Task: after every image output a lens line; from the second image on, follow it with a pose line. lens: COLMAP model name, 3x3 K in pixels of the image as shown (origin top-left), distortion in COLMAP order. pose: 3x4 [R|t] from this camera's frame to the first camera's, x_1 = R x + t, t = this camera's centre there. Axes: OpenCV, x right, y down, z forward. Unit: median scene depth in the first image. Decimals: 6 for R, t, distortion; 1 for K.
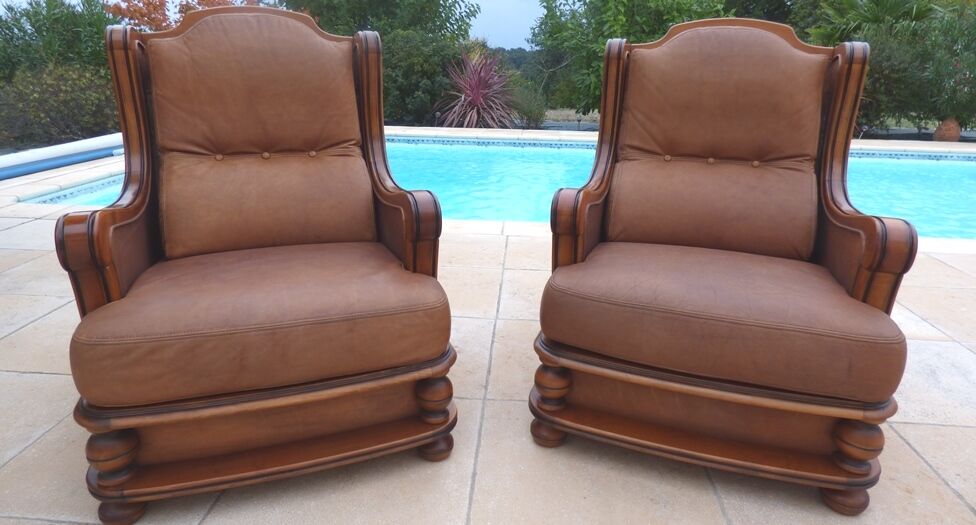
lens RADIAL K [[584.6, 0, 487.9], [0, 584.6, 251.5], [0, 0, 1]] dist [-0.010434, -0.005891]
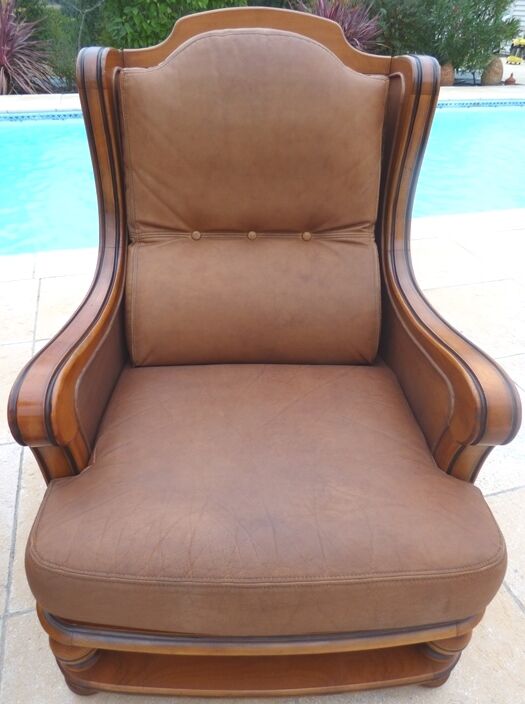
lens RADIAL K [[496.6, 0, 254.4], [0, 496.6, 367.4], [0, 0, 1]] dist [-0.015224, 0.004148]
pose [[0.935996, -0.208482, 0.283631, 0.163577], [0.103793, 0.933379, 0.343556, -0.211000], [-0.336361, -0.292128, 0.895278, 0.367235]]
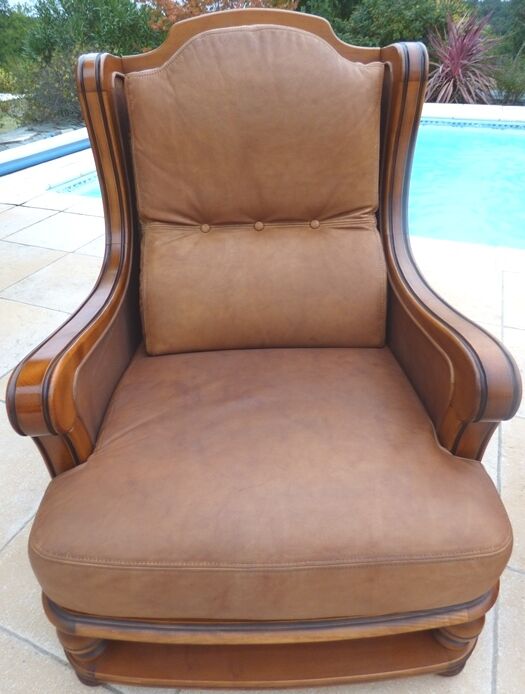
lens RADIAL K [[481.3, 0, 255.9], [0, 481.3, 347.5], [0, 0, 1]] dist [-0.013045, -0.000554]
pose [[0.944039, 0.150929, -0.293274, -0.152919], [-0.061885, 0.954422, 0.291972, -0.183262], [0.323975, -0.257484, 0.910353, 0.326995]]
